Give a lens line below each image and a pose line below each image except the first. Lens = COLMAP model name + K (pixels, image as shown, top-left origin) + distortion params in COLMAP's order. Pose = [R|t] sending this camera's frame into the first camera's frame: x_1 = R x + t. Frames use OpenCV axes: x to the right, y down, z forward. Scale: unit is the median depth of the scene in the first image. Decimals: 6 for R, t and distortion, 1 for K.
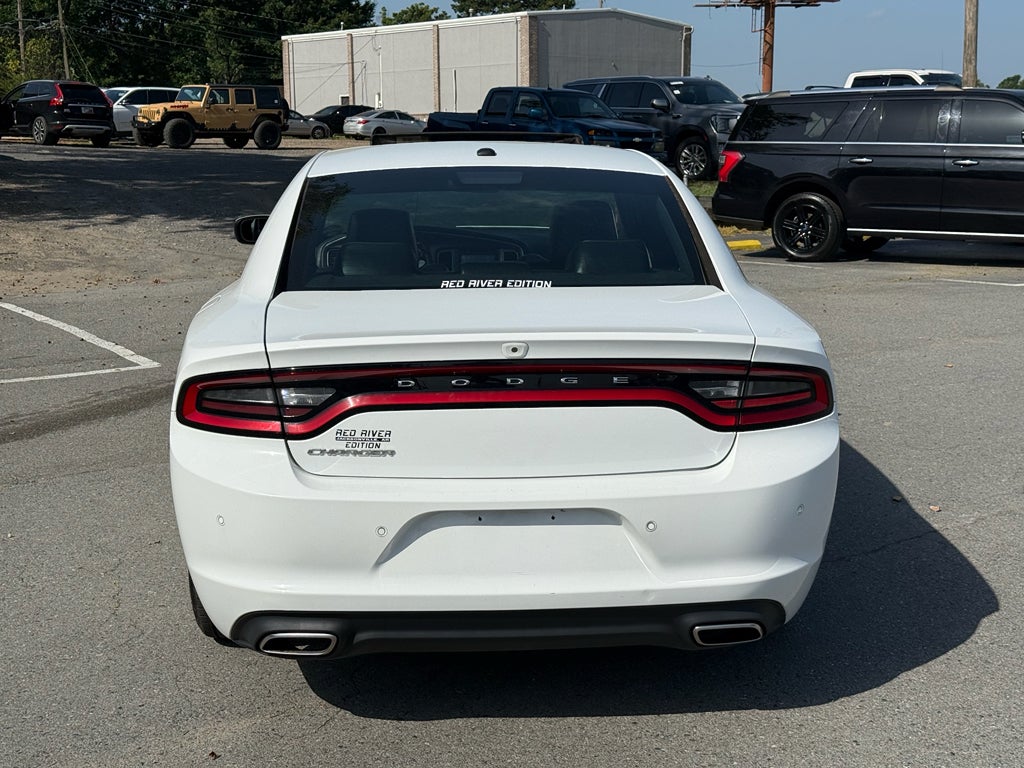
lens RADIAL K [[1422.3, 0, 541.5], [0, 1422.3, 422.0], [0, 0, 1]] dist [0.109107, 0.000000]
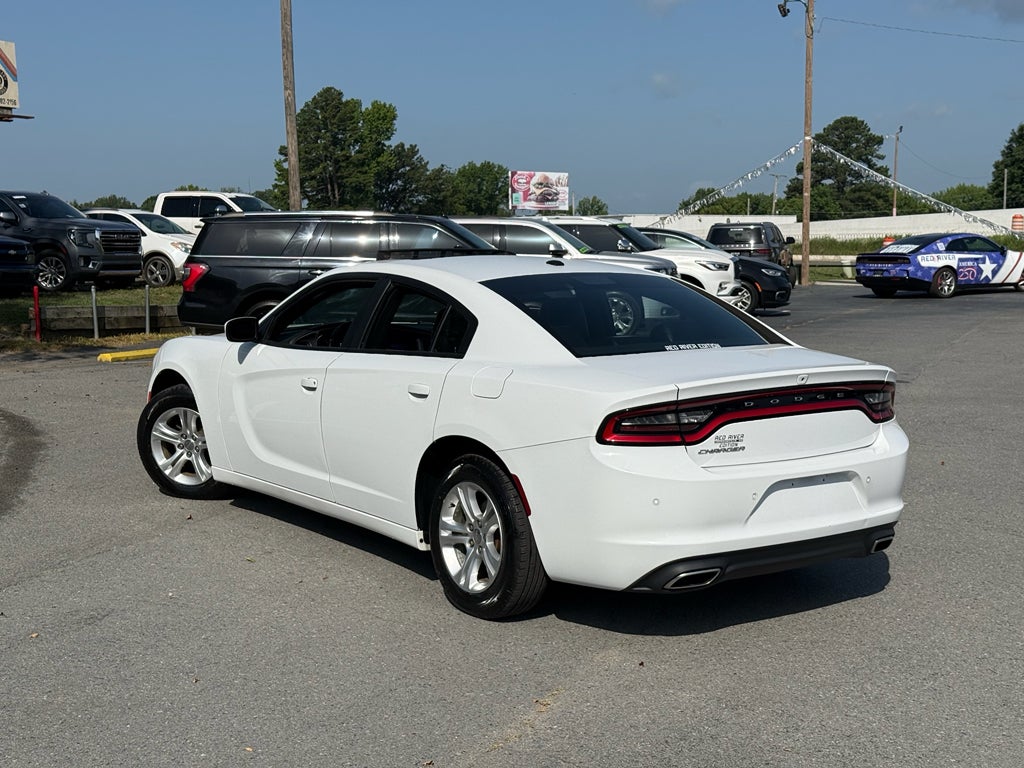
lens RADIAL K [[1422.3, 0, 518.8], [0, 1422.3, 390.8], [0, 0, 1]] dist [0.109107, 0.000000]
pose [[0.844118, -0.056023, 0.533223, -1.153762], [0.107950, 0.991918, -0.066674, 0.036781], [-0.525178, 0.113842, 0.843344, -0.217724]]
